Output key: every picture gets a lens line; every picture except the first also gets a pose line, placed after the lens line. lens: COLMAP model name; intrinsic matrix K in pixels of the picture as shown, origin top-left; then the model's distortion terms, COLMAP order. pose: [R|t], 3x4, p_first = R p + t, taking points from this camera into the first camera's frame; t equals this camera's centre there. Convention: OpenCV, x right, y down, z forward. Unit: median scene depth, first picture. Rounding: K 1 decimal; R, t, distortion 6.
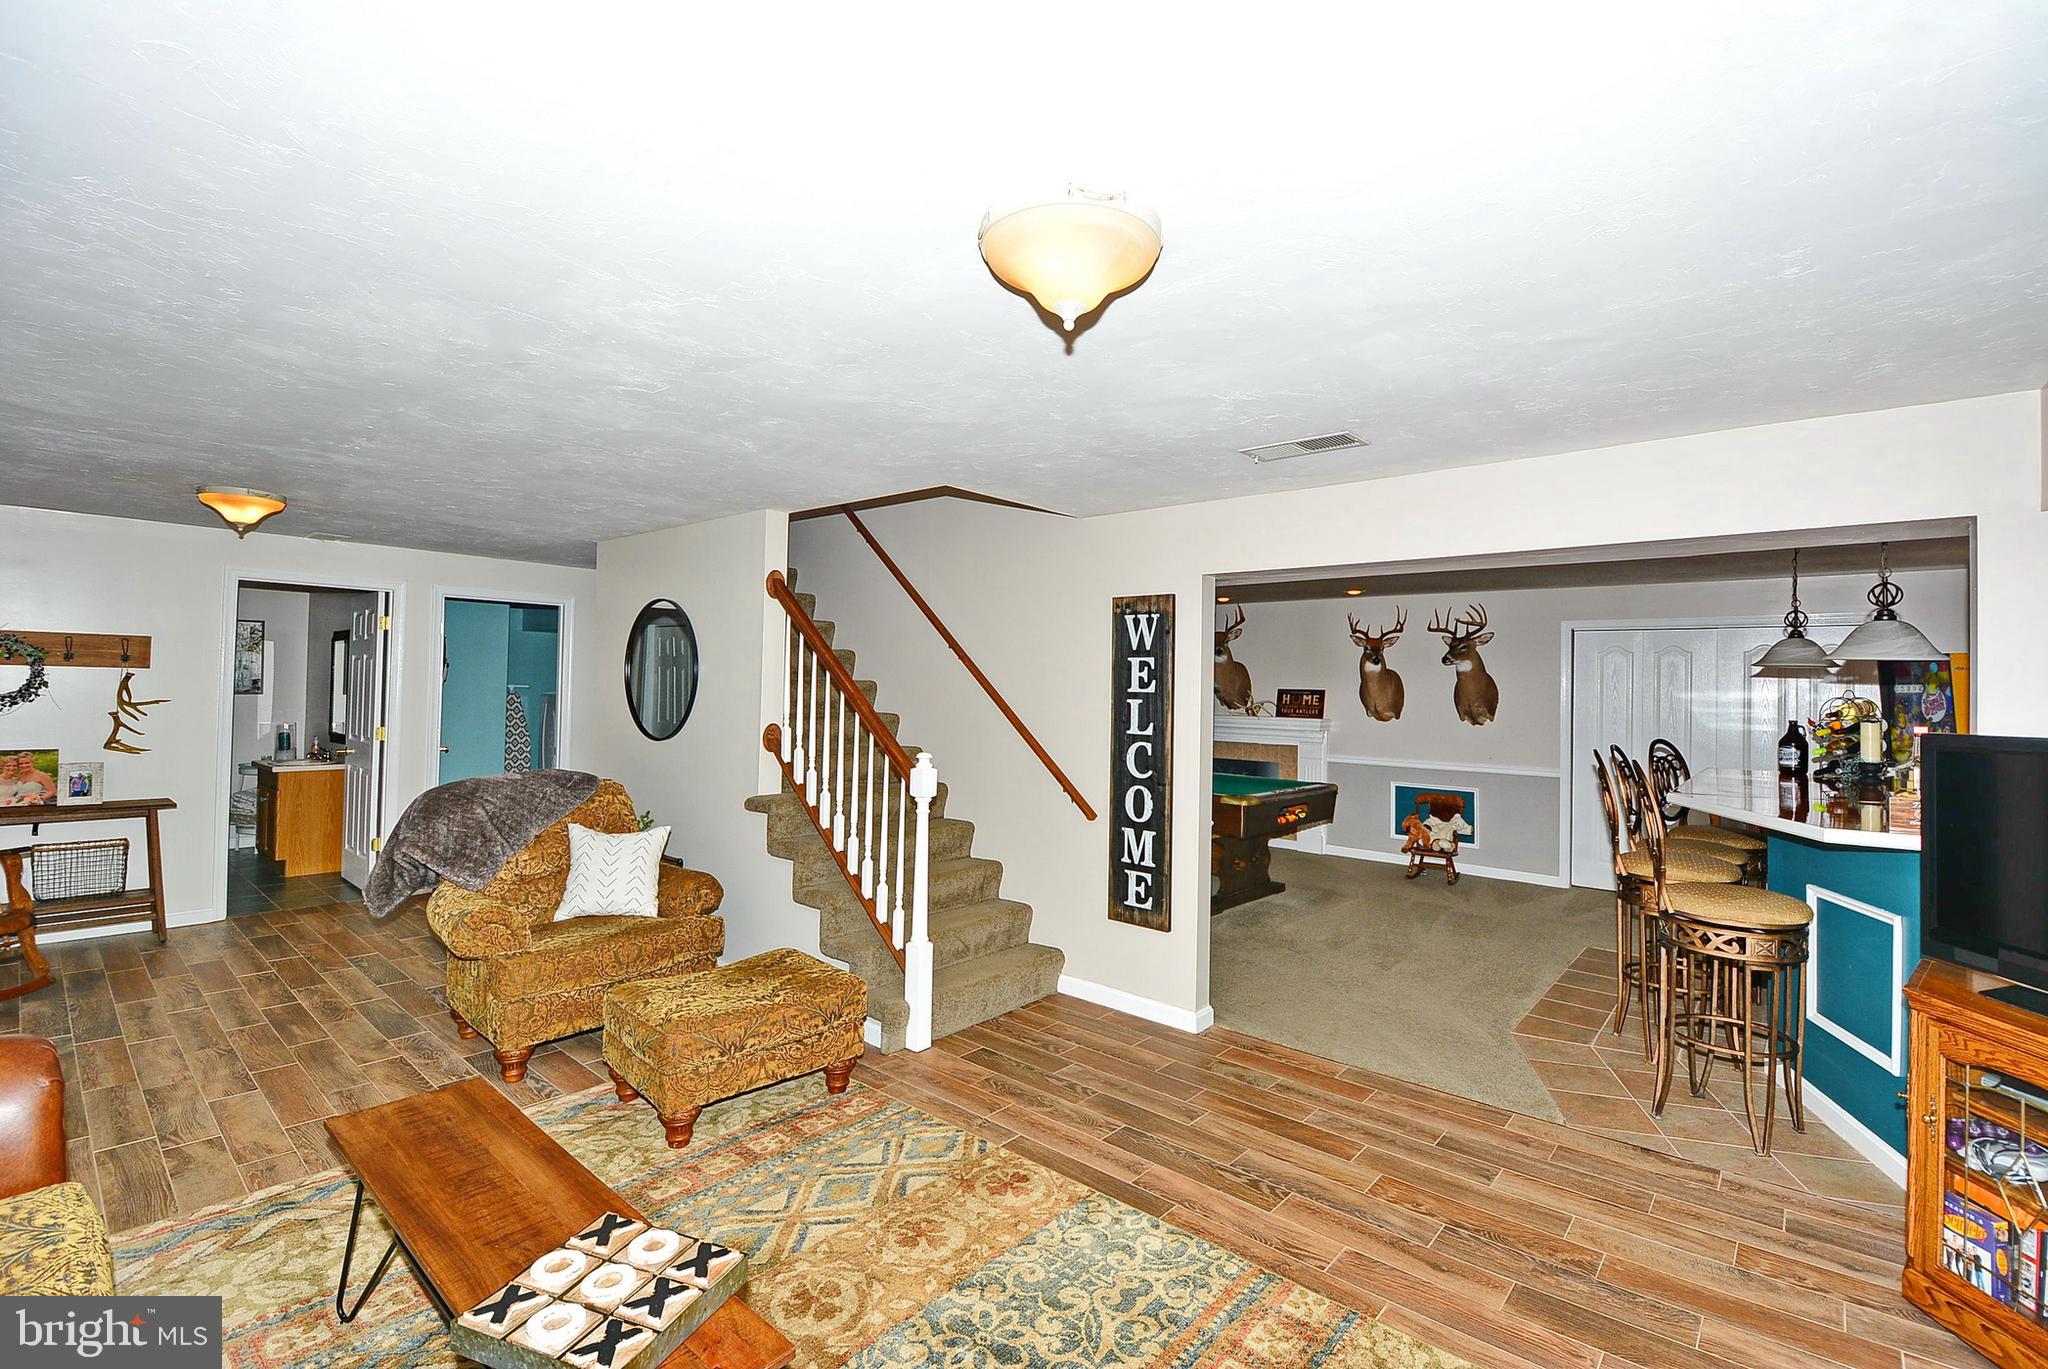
lens RADIAL K [[914.3, 0, 1025.0], [0, 914.3, 668.8], [0, 0, 1]] dist [-0.000339, -0.000418]
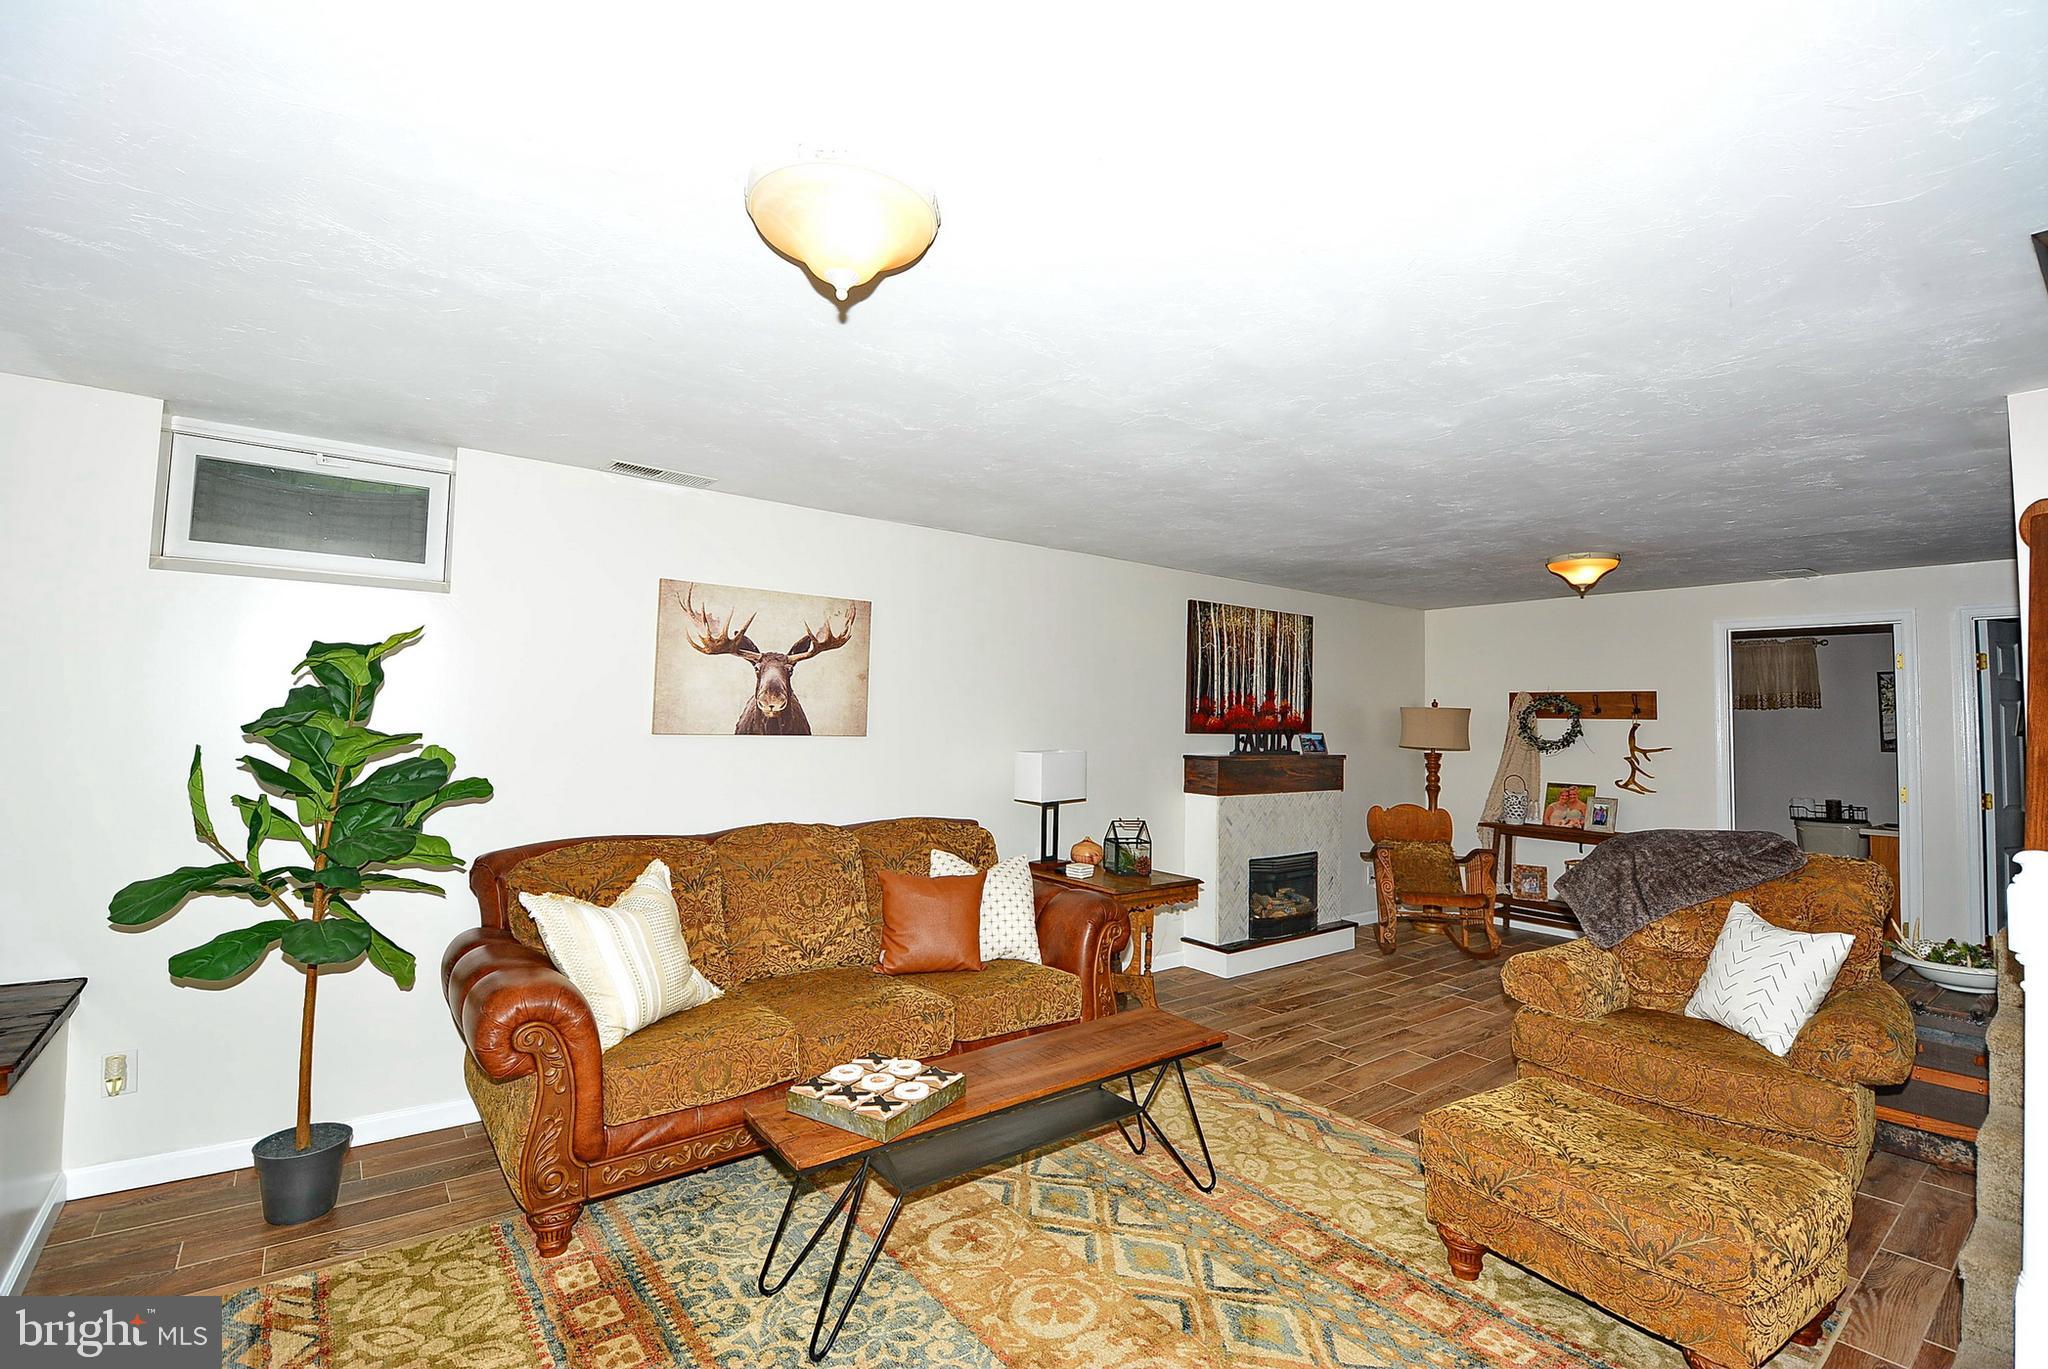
lens RADIAL K [[914.3, 0, 1025.0], [0, 914.3, 668.8], [0, 0, 1]] dist [-0.000339, -0.000418]
pose [[-0.195804, -0.081106, -0.977283, 0.741639], [-0.003207, 0.996622, -0.082068, 0.077290], [0.980638, -0.012935, -0.195403, 1.106198]]
